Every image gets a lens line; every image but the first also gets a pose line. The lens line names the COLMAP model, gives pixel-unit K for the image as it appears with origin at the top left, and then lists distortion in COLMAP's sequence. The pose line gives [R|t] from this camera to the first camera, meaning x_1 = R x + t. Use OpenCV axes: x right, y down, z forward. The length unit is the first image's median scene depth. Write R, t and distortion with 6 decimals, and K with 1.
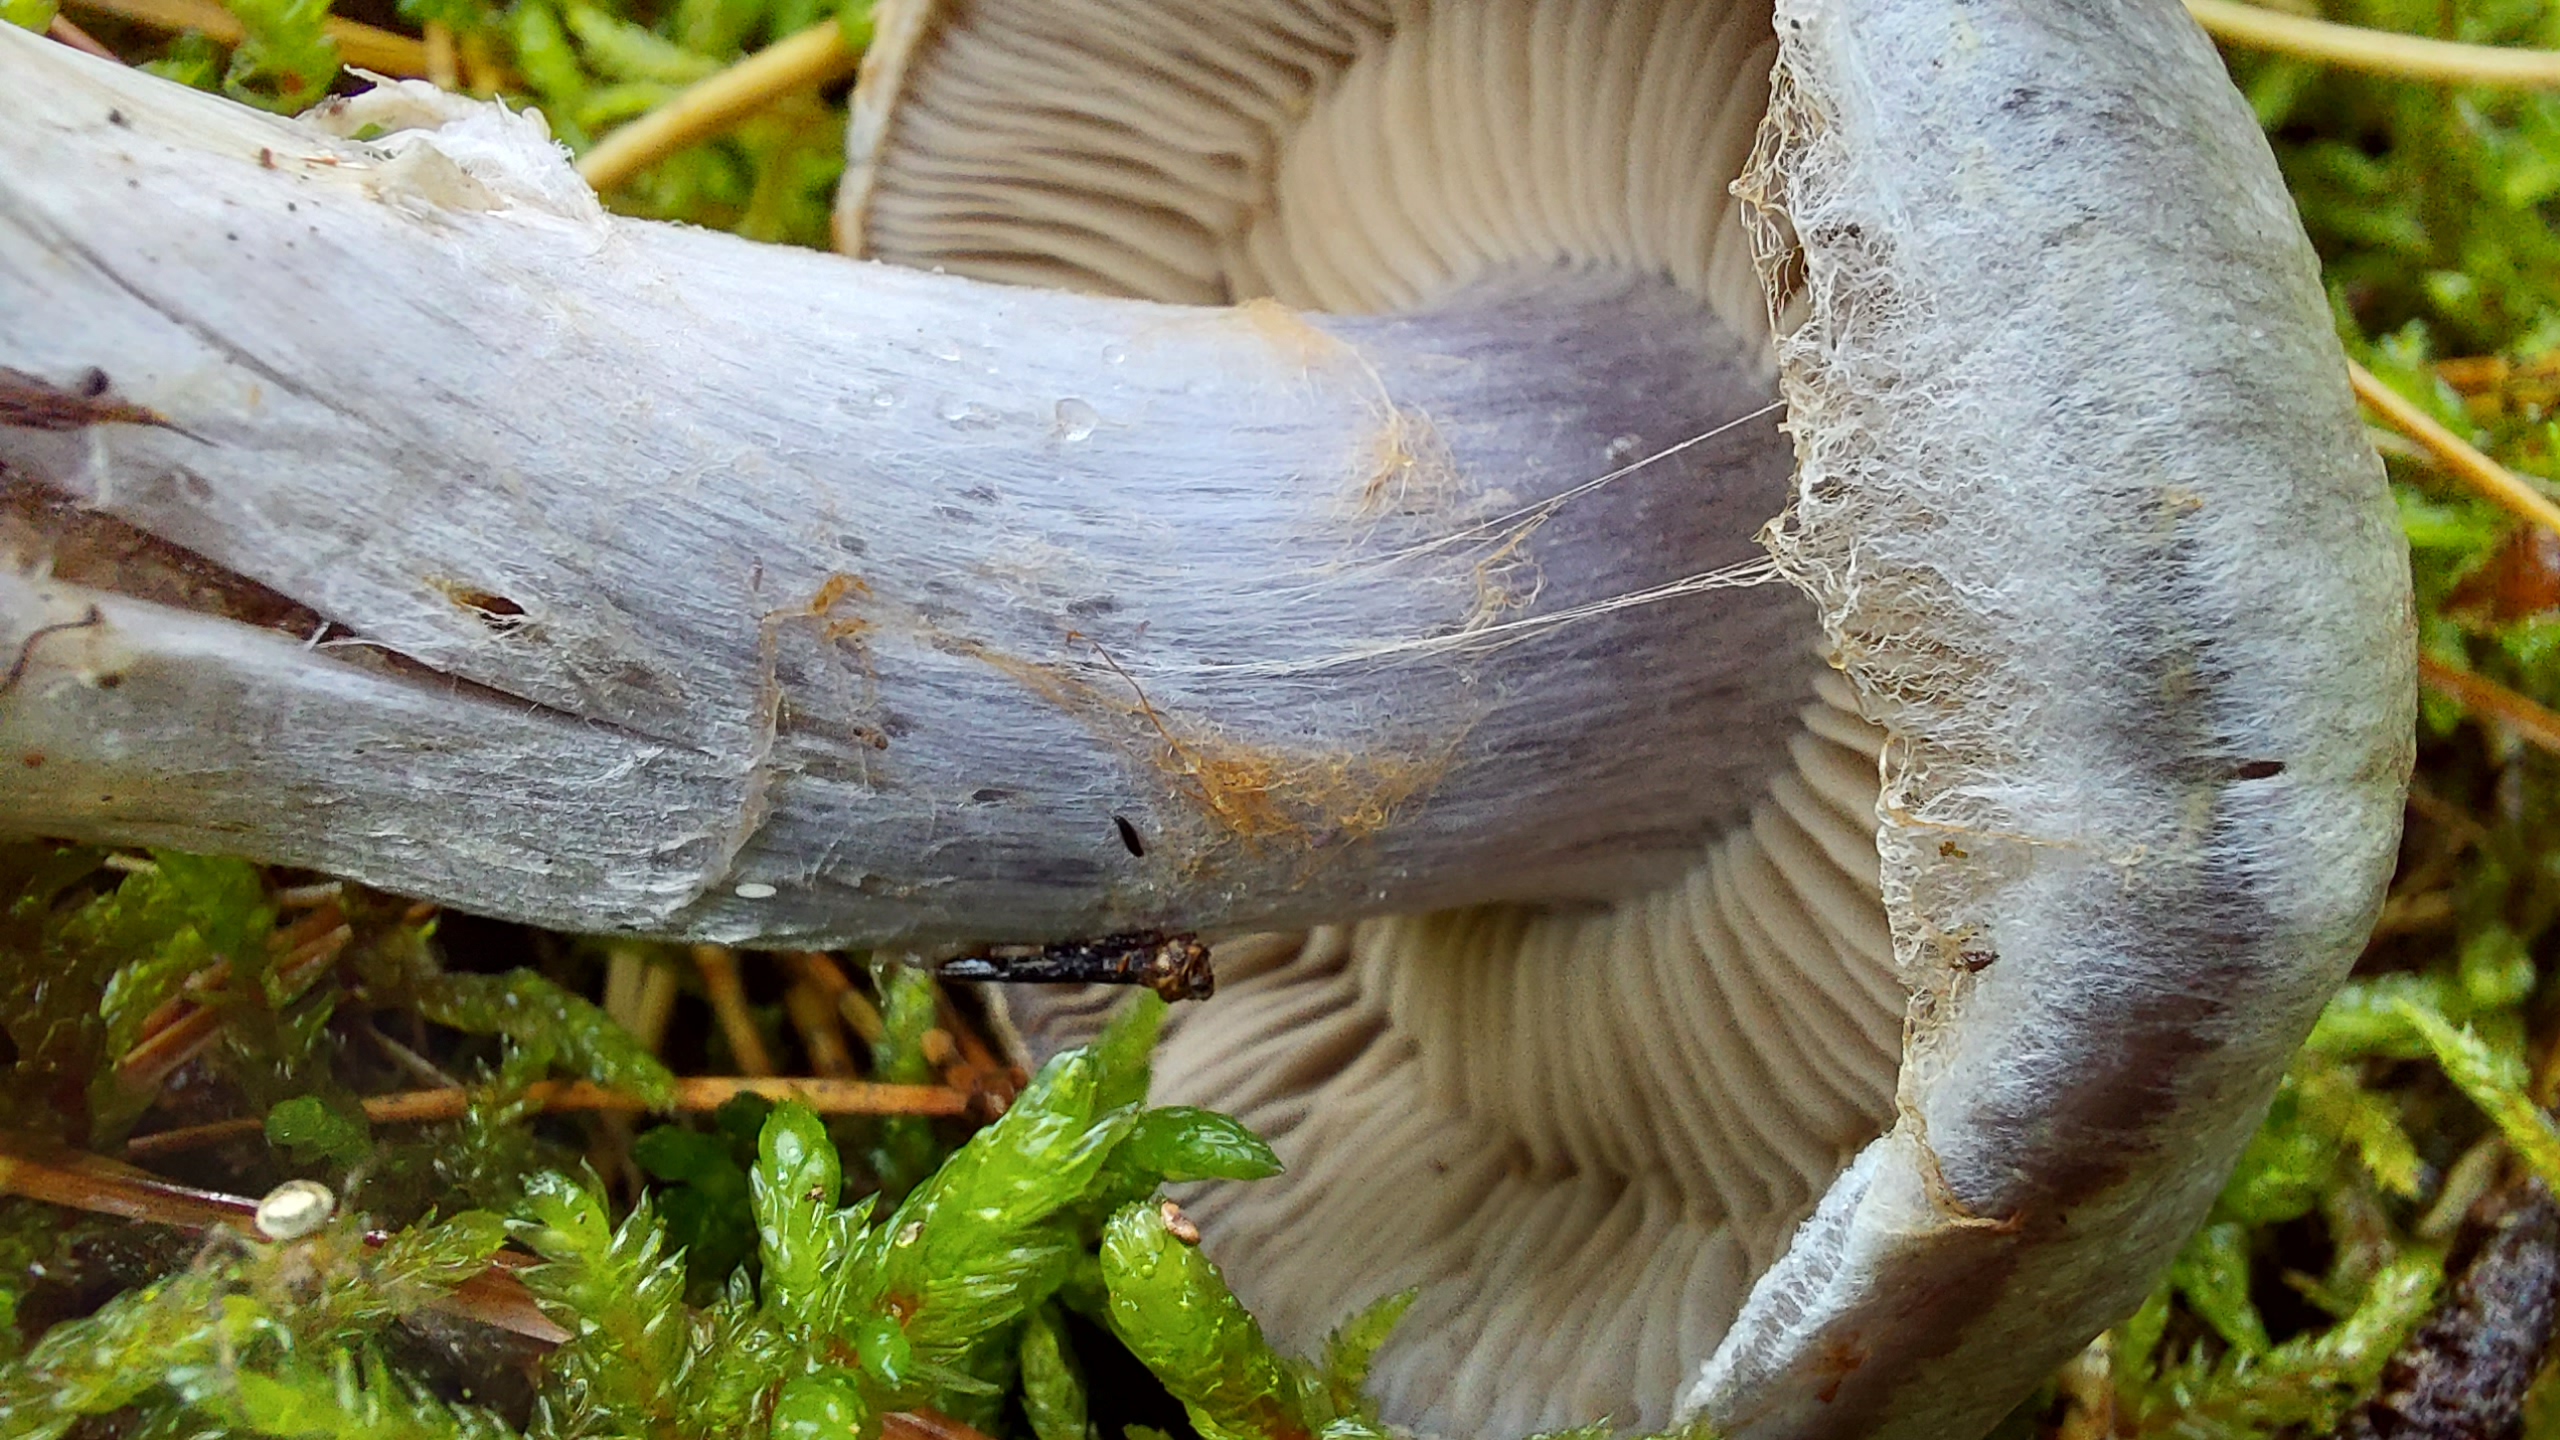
lens RADIAL K [[1975.3, 0, 1288.7], [0, 1975.3, 718.4], [0, 0, 1]] dist [-0.043192, -0.003633]
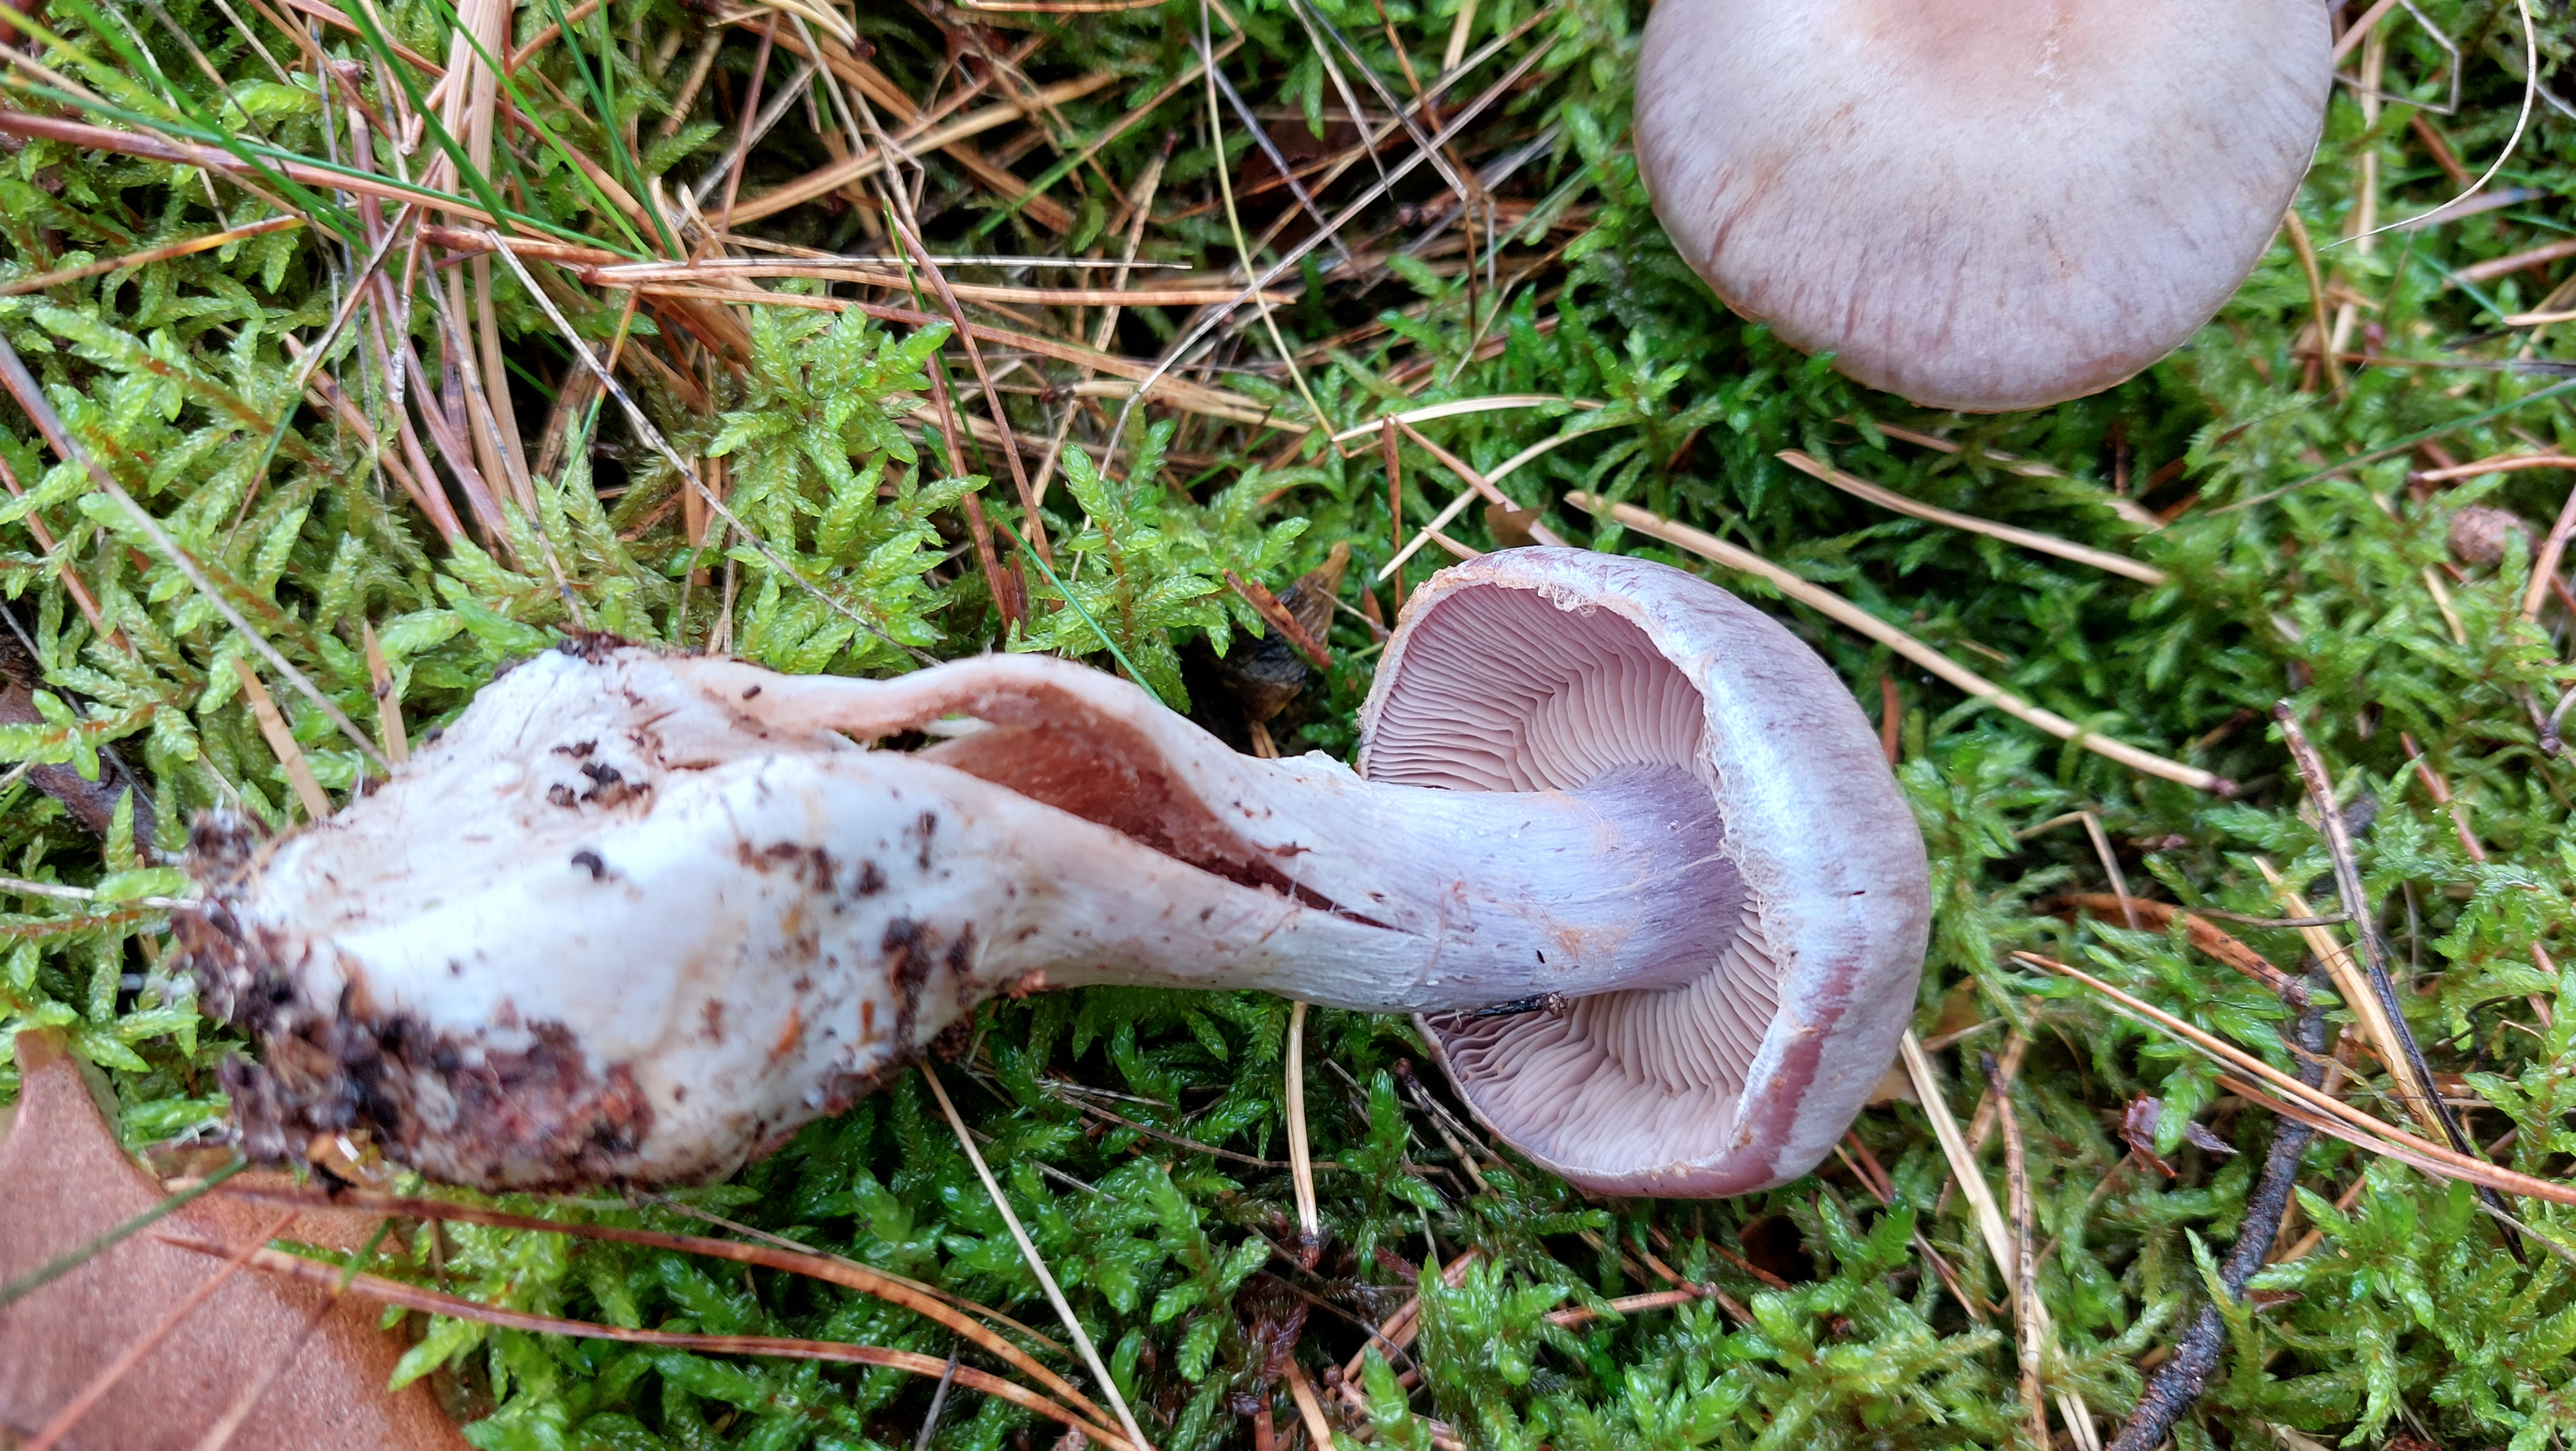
lens RADIAL K [[1919.0, 0, 1272.1], [0, 1919.0, 662.9], [0, 0, 1]] dist [0.004567, 0.000003]
pose [[0.995680, -0.092849, -0.000457, -0.496122], [0.090214, 0.968566, -0.231821, 0.297225], [0.021967, 0.230778, 0.972758, -2.303434]]
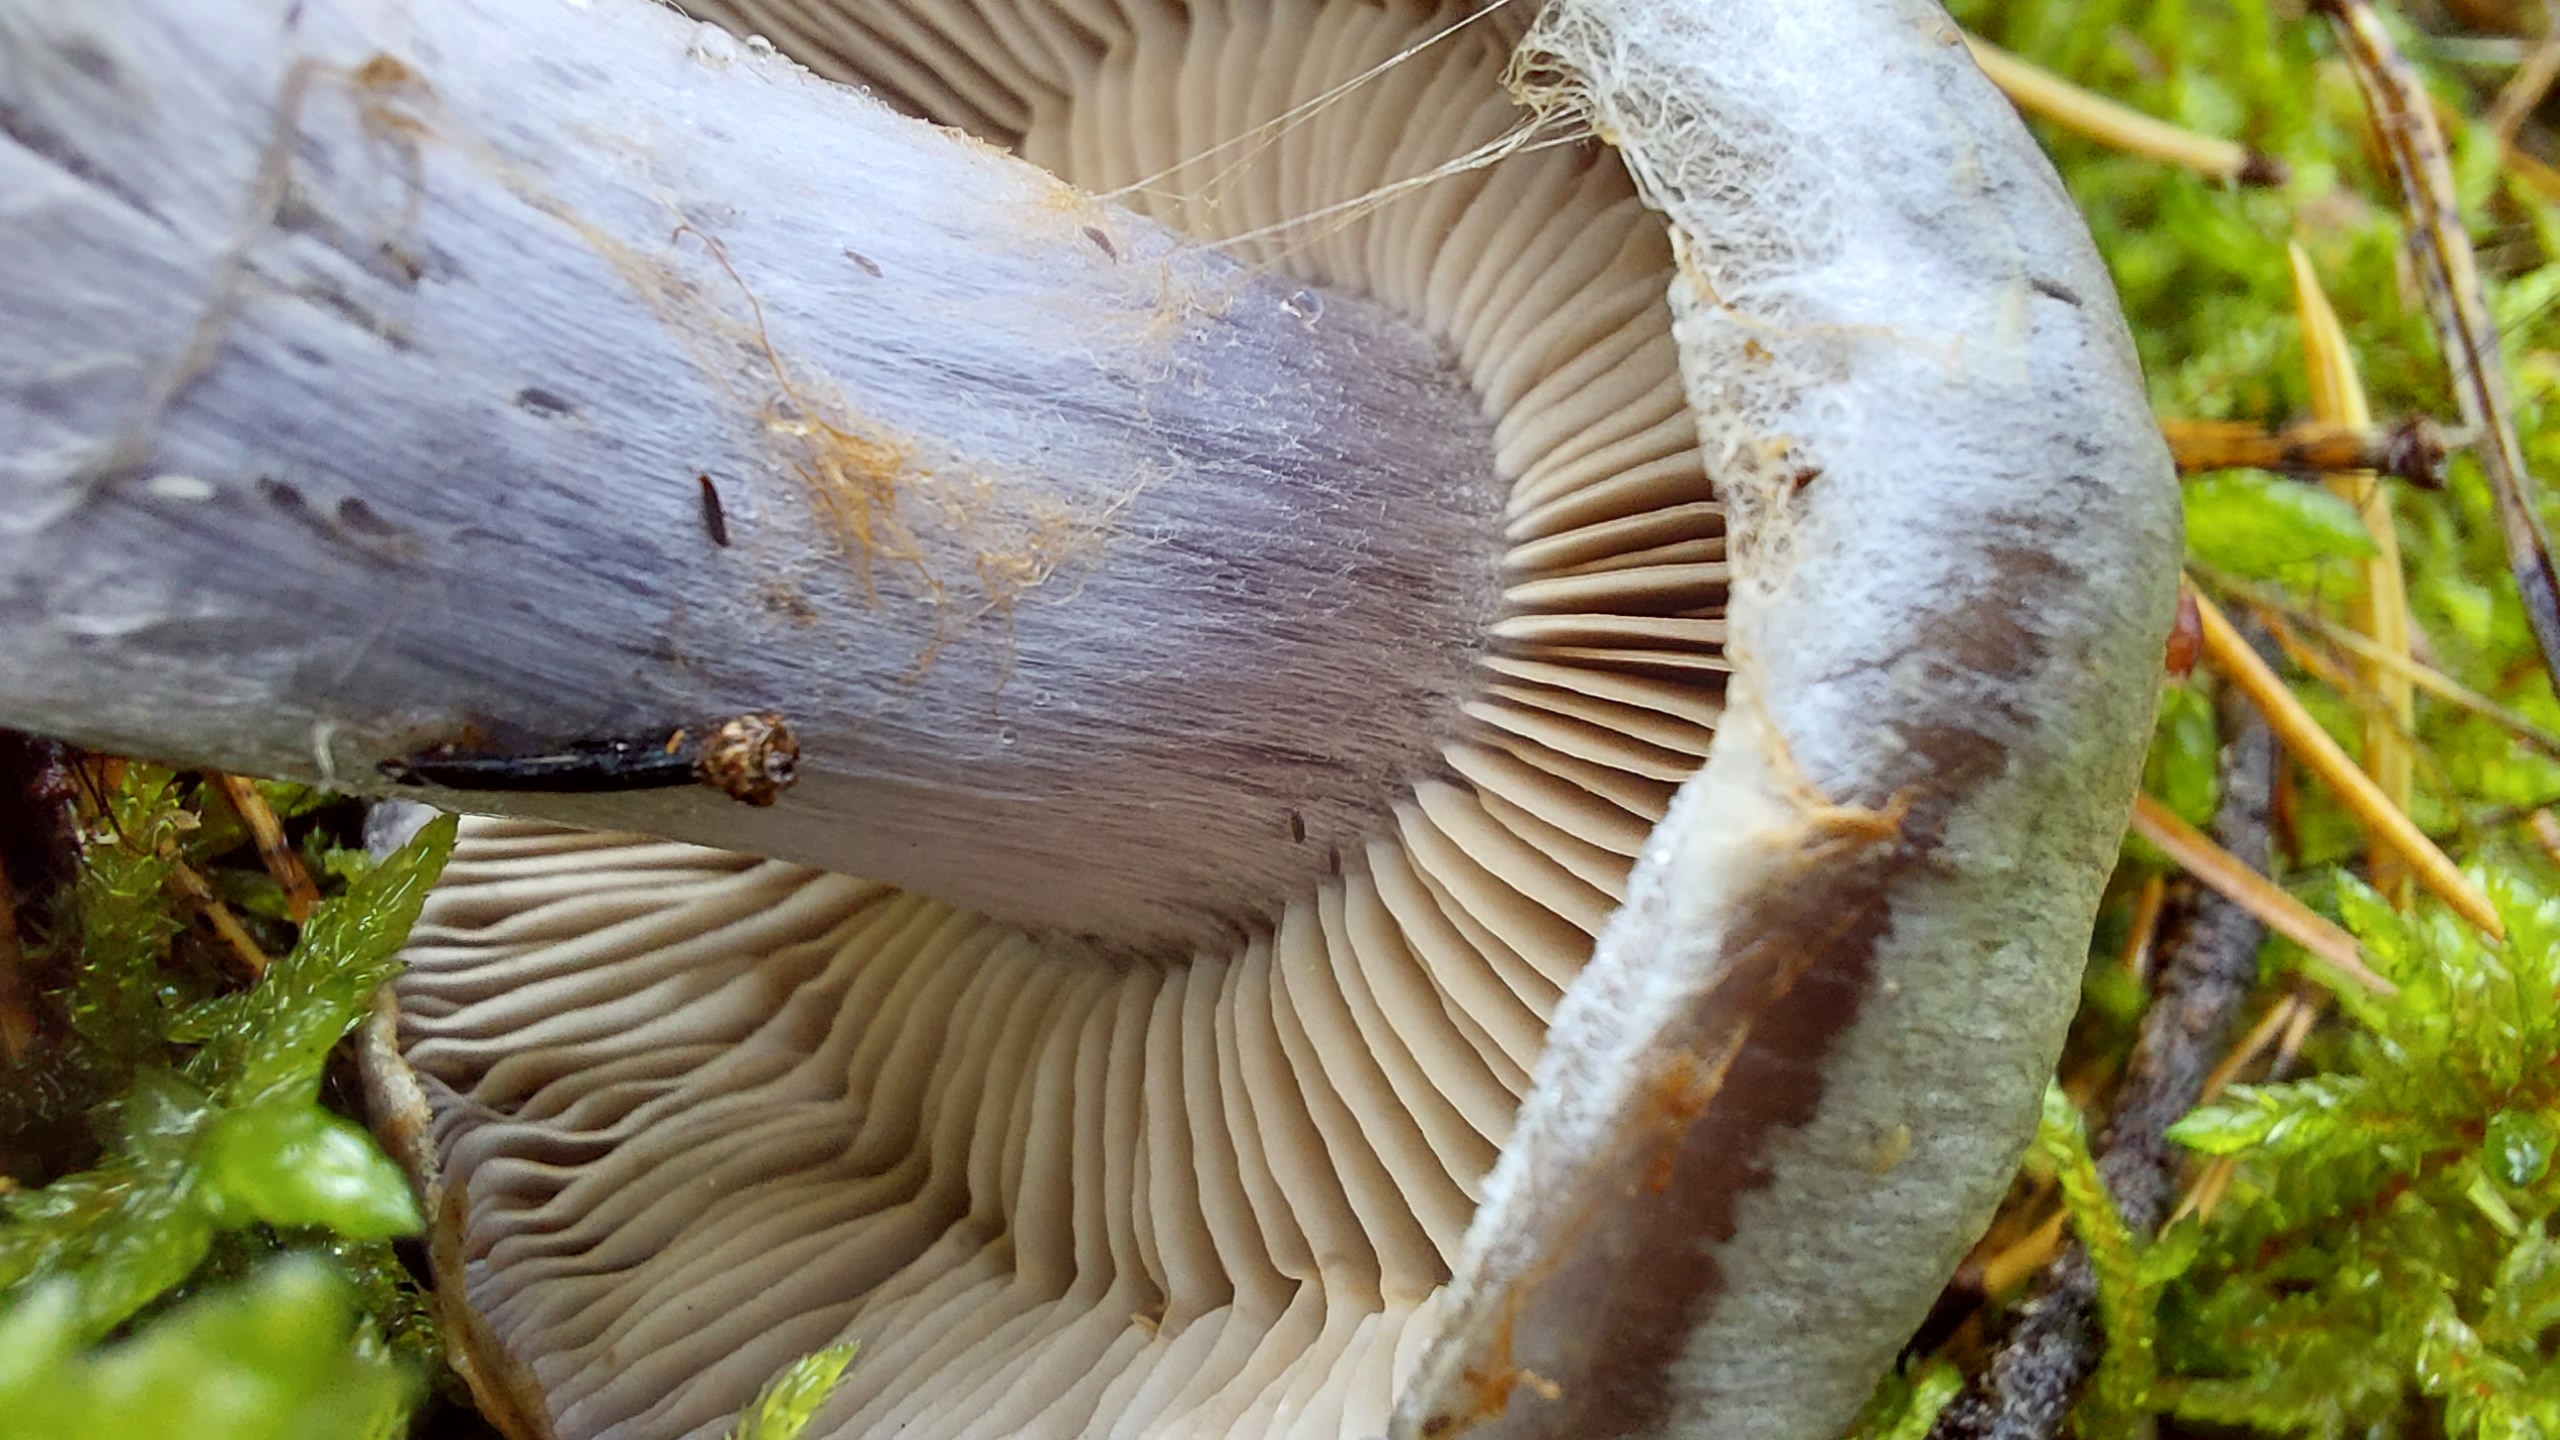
lens RADIAL K [[1975.3, 0, 1280.5], [0, 1975.3, 717.3], [0, 0, 1]] dist [-0.043192, -0.003633]
pose [[0.967601, 0.093796, 0.234417, -0.041188], [0.027883, 0.883062, -0.468427, 0.513239], [-0.250941, 0.459787, 0.851836, 0.338491]]
